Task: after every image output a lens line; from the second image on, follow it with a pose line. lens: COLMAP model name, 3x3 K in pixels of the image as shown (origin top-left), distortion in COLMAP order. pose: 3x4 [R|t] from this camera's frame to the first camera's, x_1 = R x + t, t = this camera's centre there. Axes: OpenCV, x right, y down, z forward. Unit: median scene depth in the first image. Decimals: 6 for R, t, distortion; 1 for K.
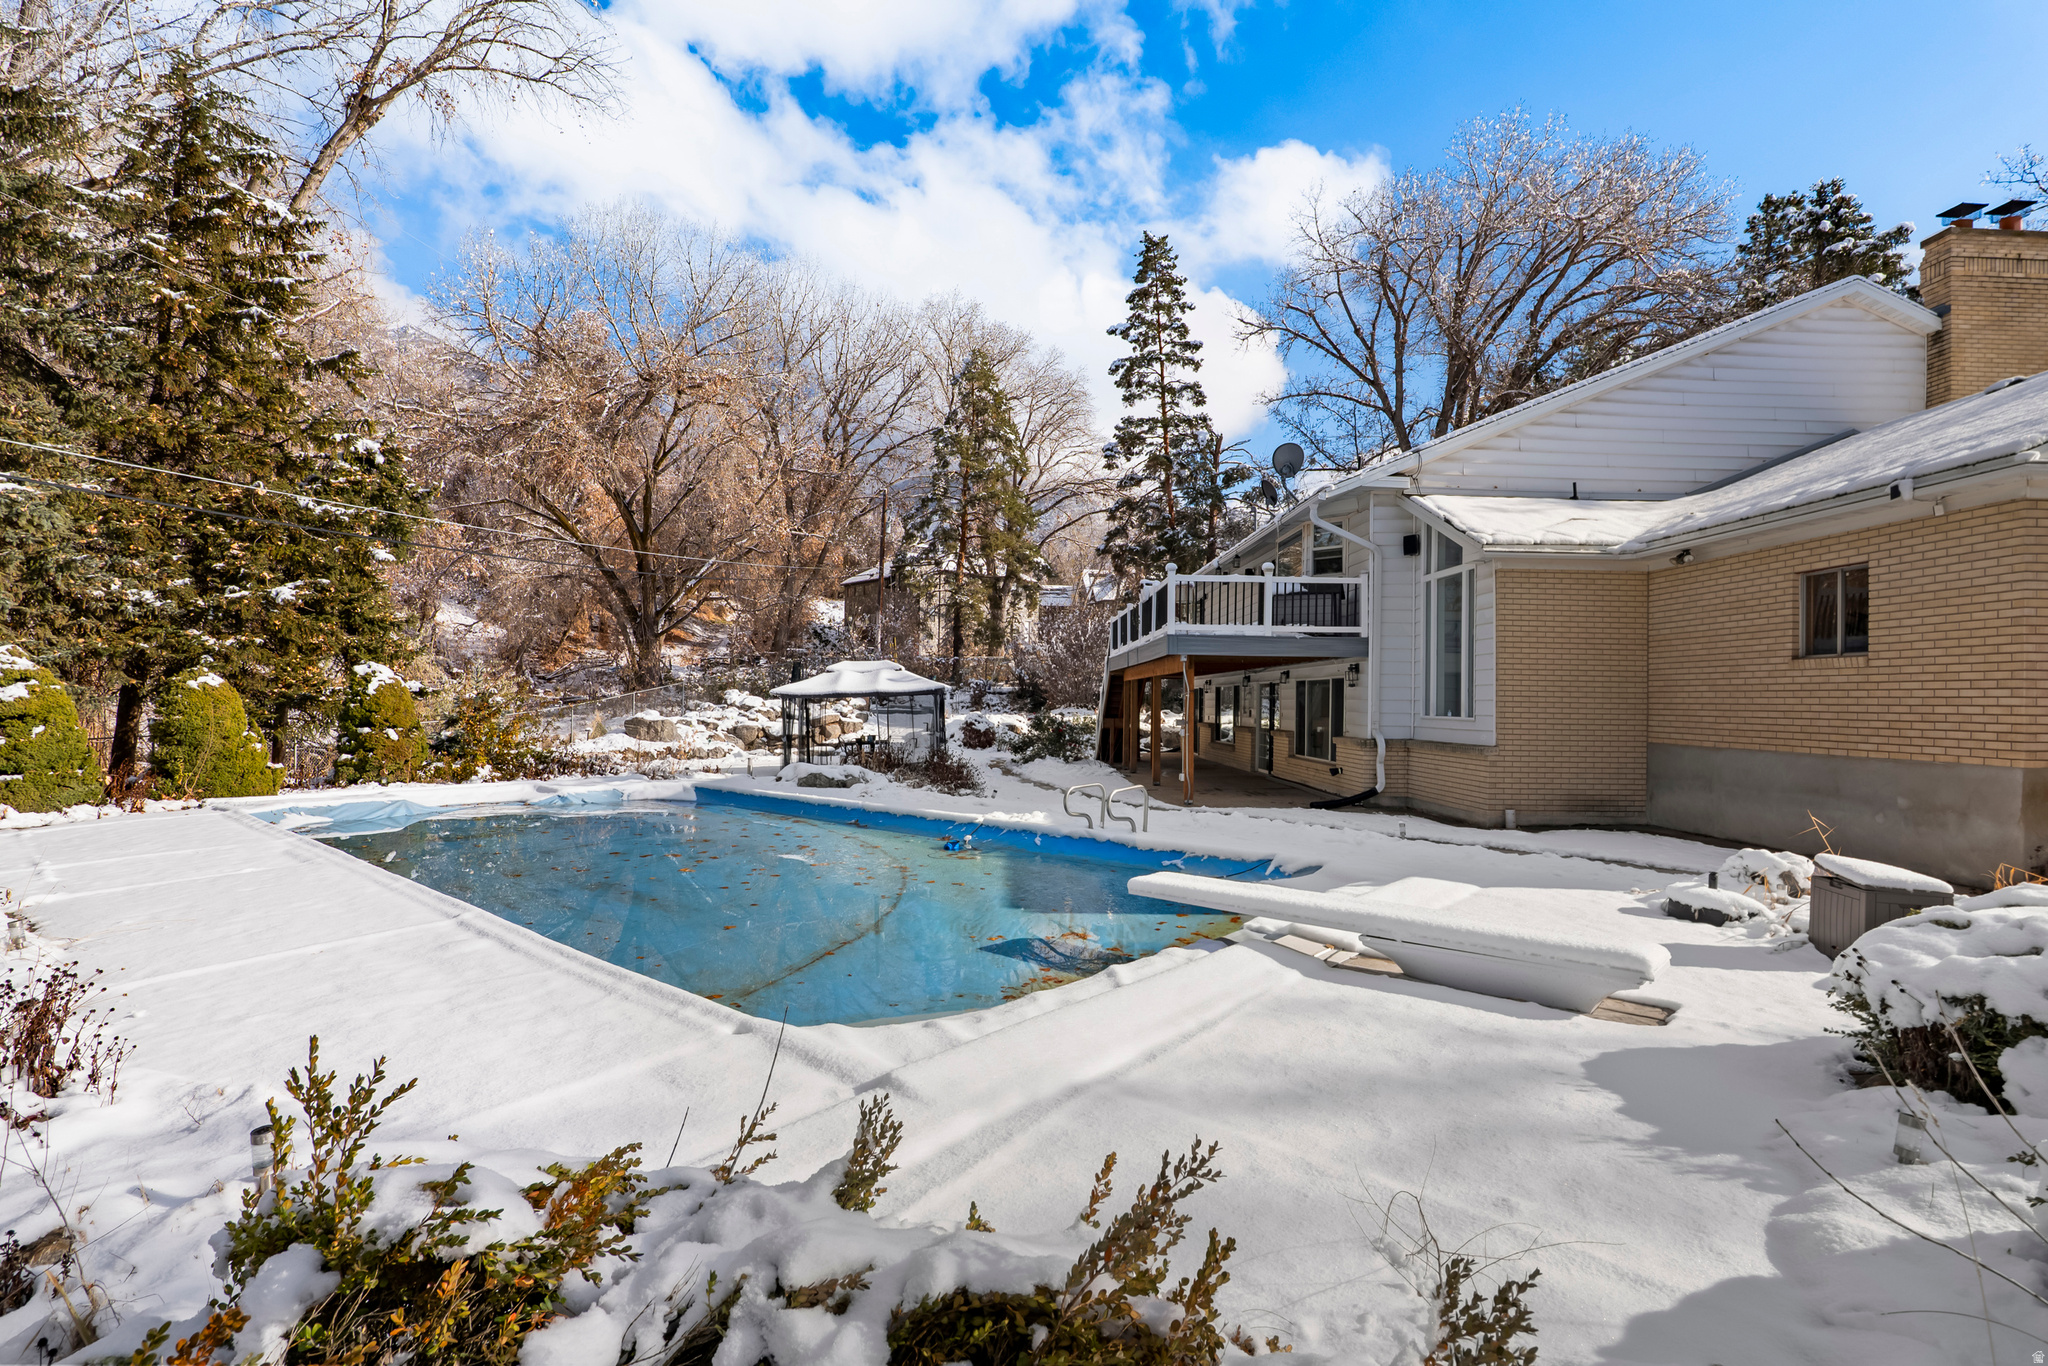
lens RADIAL K [[952.5, 0, 1023.6], [0, 952.5, 691.4], [0, 0, 1]] dist [-0.016200, 0.002087]
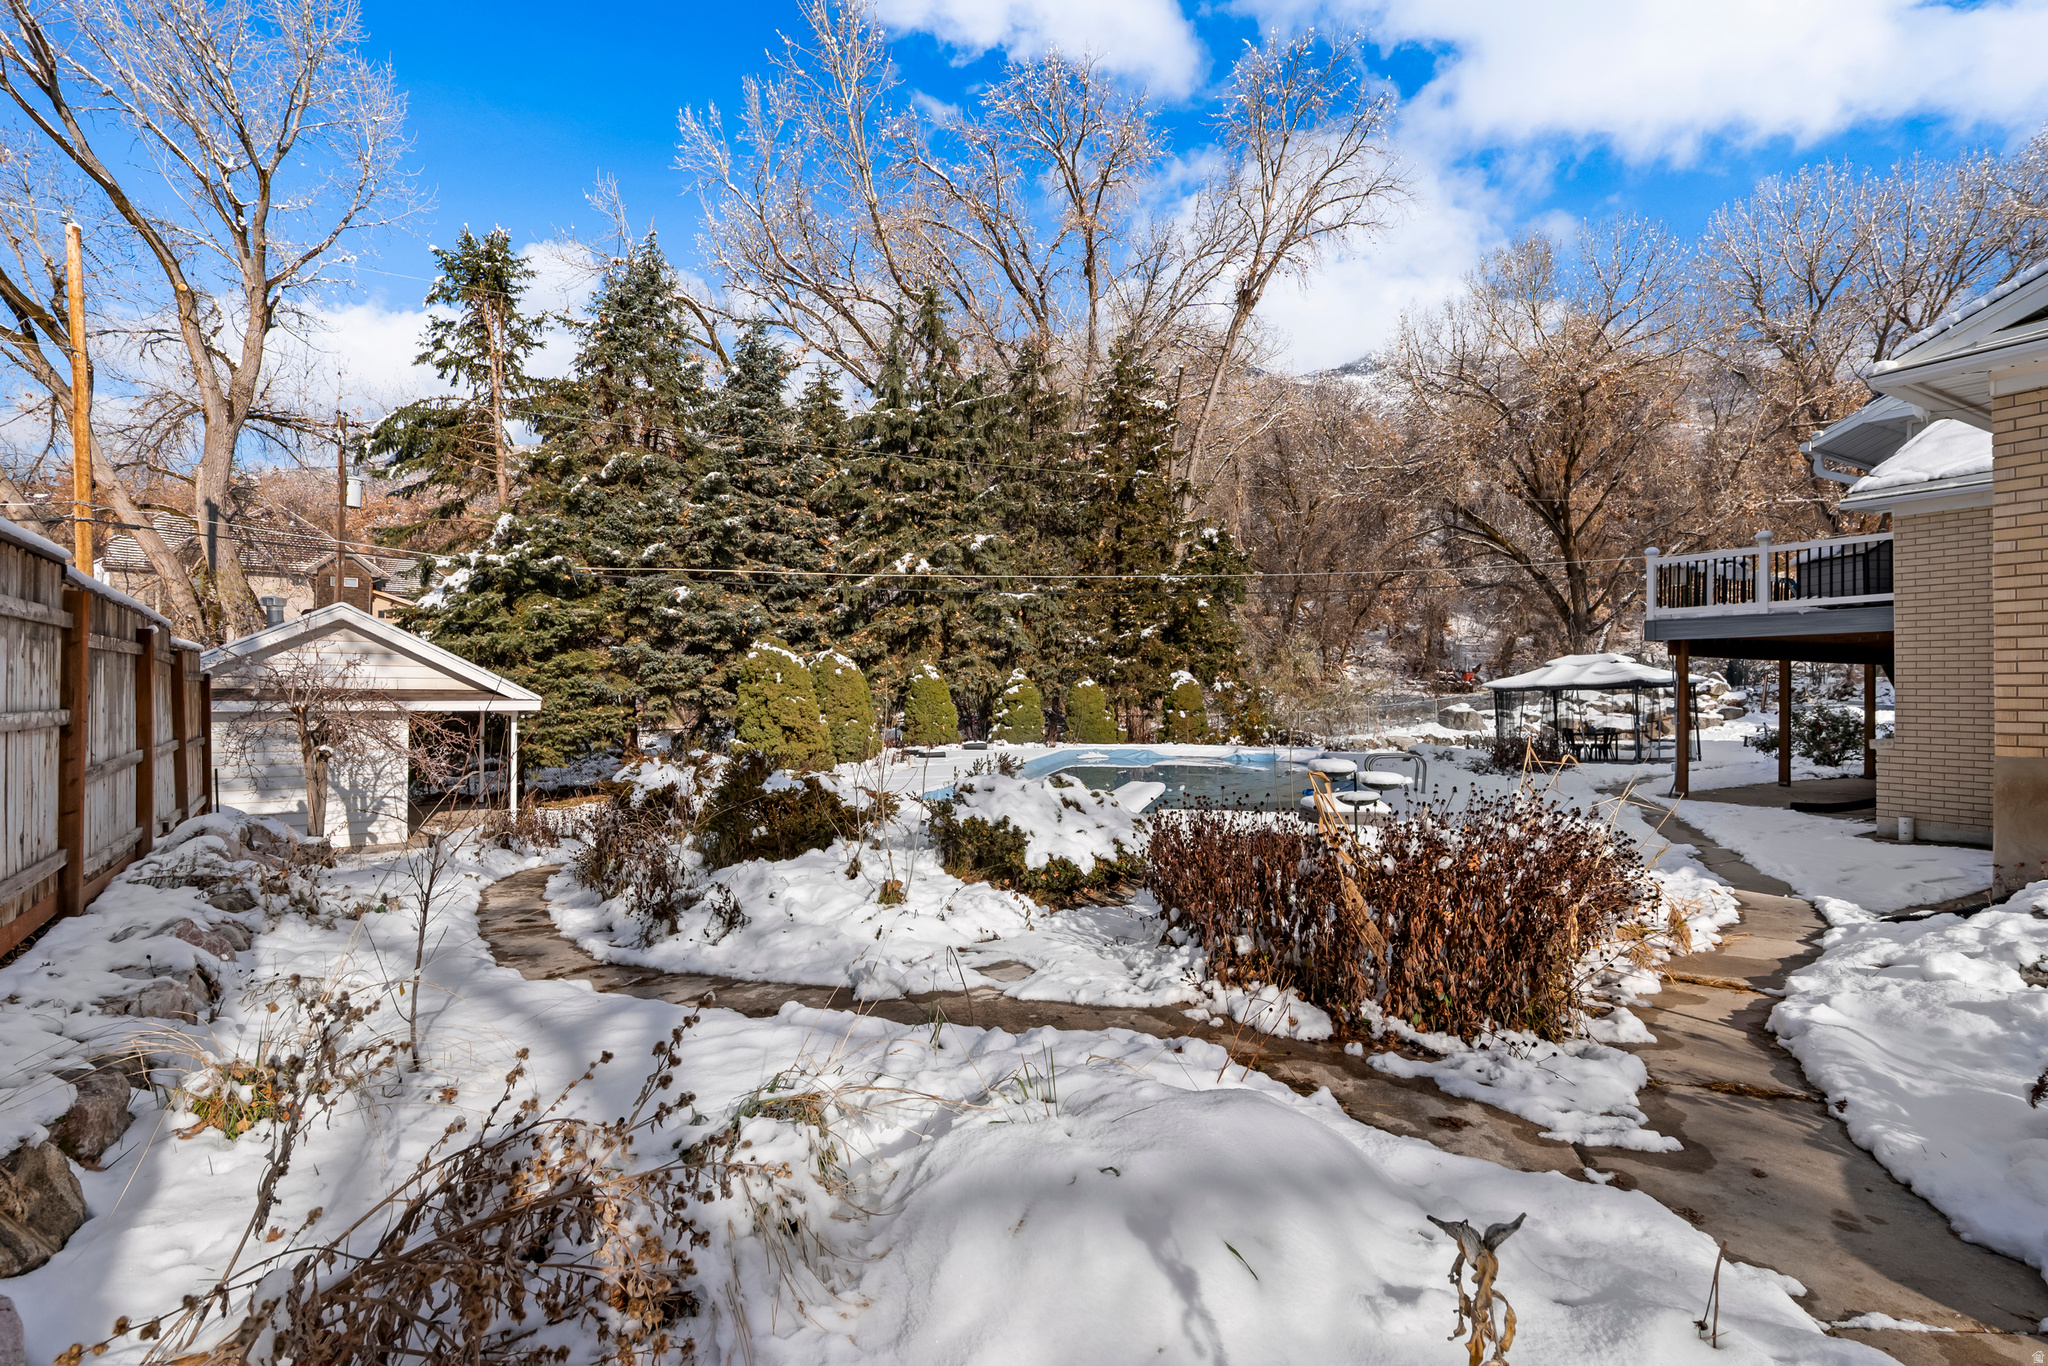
lens RADIAL K [[952.5, 0, 1028.4], [0, 952.5, 685.5], [0, 0, 1]] dist [-0.016200, 0.002087]
pose [[0.477500, -0.014854, -0.878506, 0.664434], [0.009129, 0.999887, -0.011945, 0.012998], [0.878584, -0.002316, 0.477581, -0.031796]]
